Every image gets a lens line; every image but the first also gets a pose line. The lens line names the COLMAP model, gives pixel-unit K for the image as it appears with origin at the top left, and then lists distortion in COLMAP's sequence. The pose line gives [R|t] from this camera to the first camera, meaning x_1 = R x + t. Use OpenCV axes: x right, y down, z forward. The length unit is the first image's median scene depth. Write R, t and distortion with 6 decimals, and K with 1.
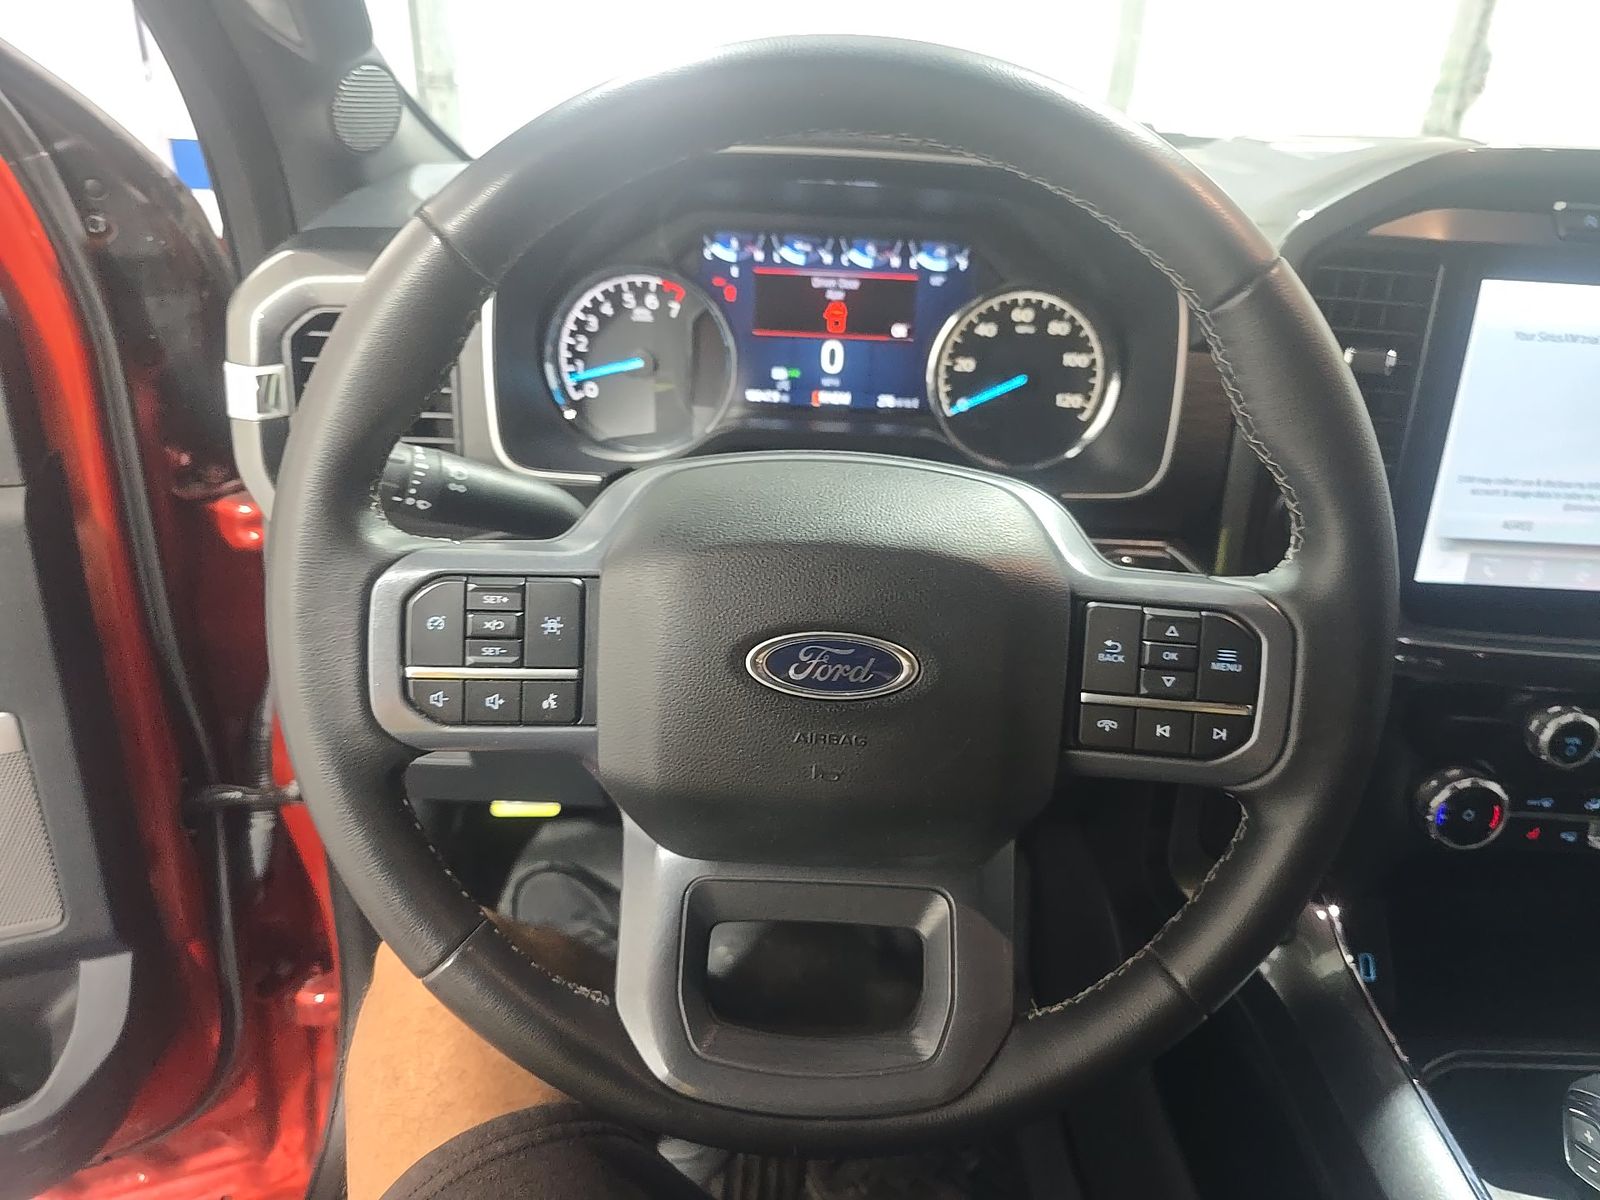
lens RADIAL K [[1083.0, 0, 802.9], [0, 1083.0, 604.2], [0, 0, 1]] dist [0.023037, -0.023980]
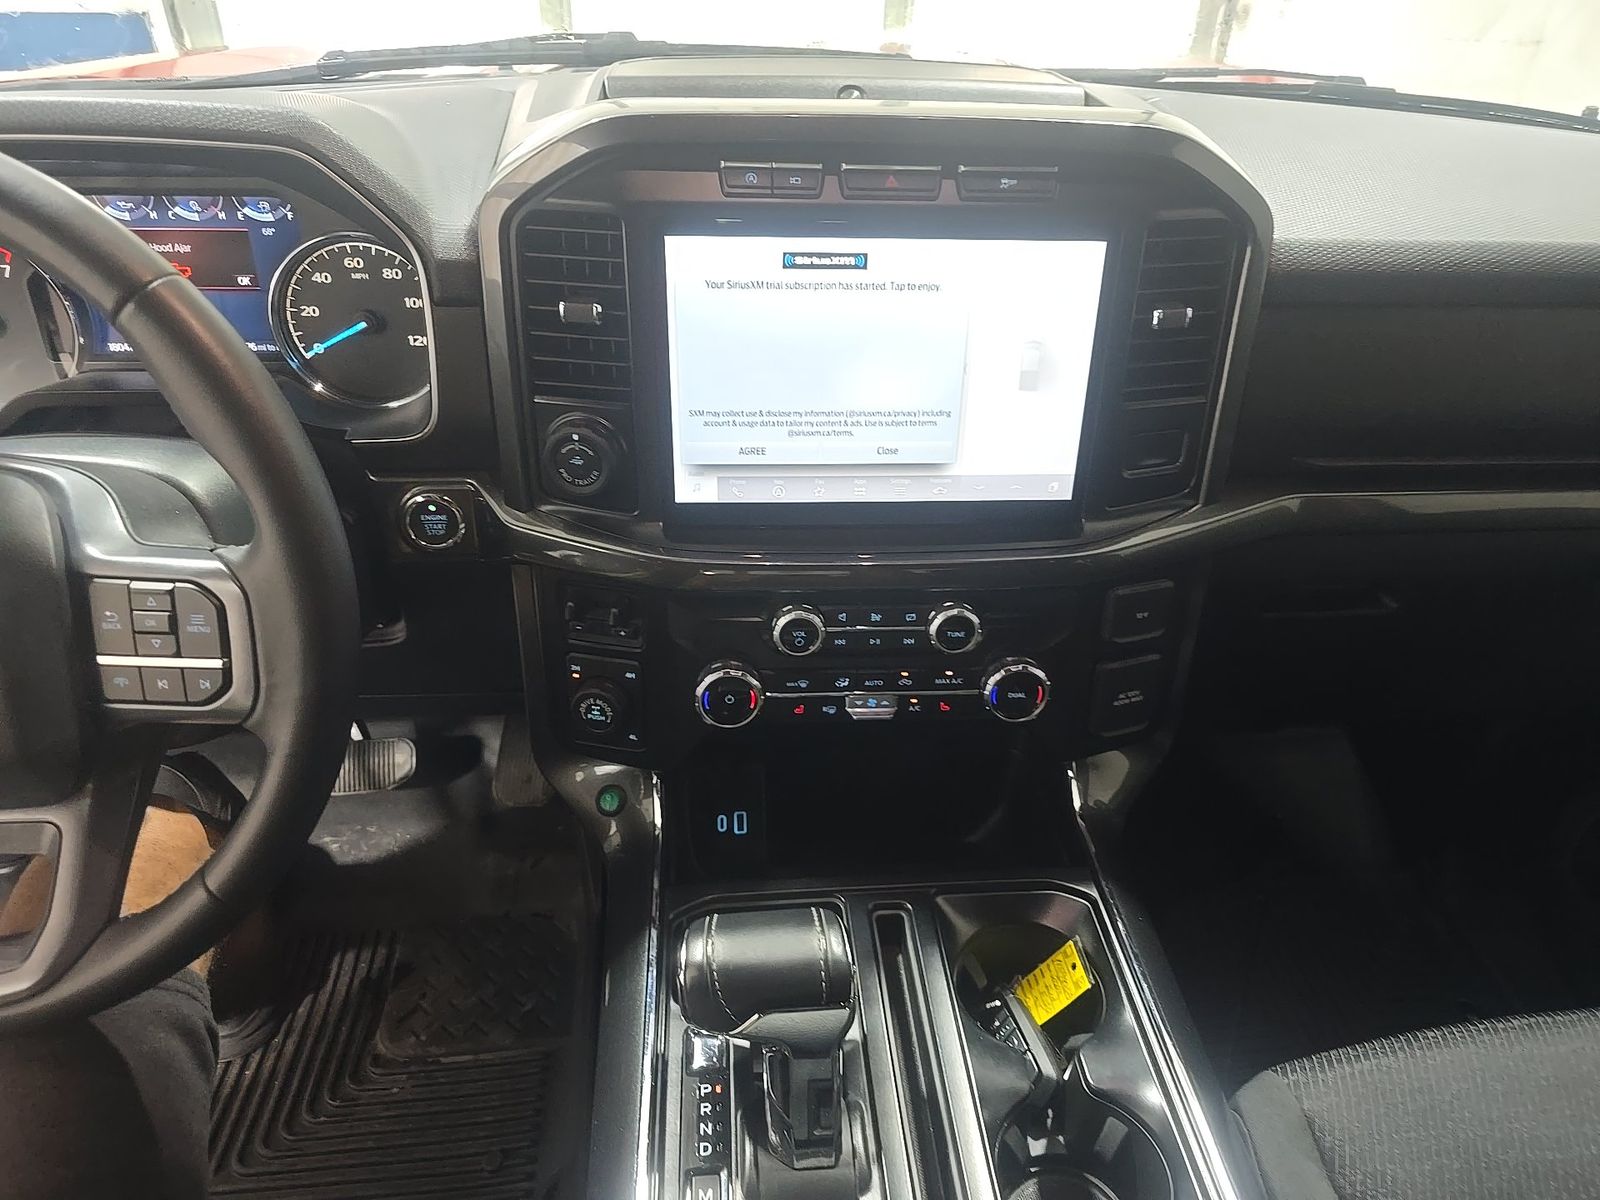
lens RADIAL K [[1083.0, 0, 859.9], [0, 1083.0, 599.9], [0, 0, 1]] dist [0.023037, -0.023980]
pose [[0.994846, -0.062928, 0.079502, 0.589440], [0.051962, 0.989730, 0.133173, -0.055290], [-0.087066, -0.128355, 0.987899, -0.139348]]
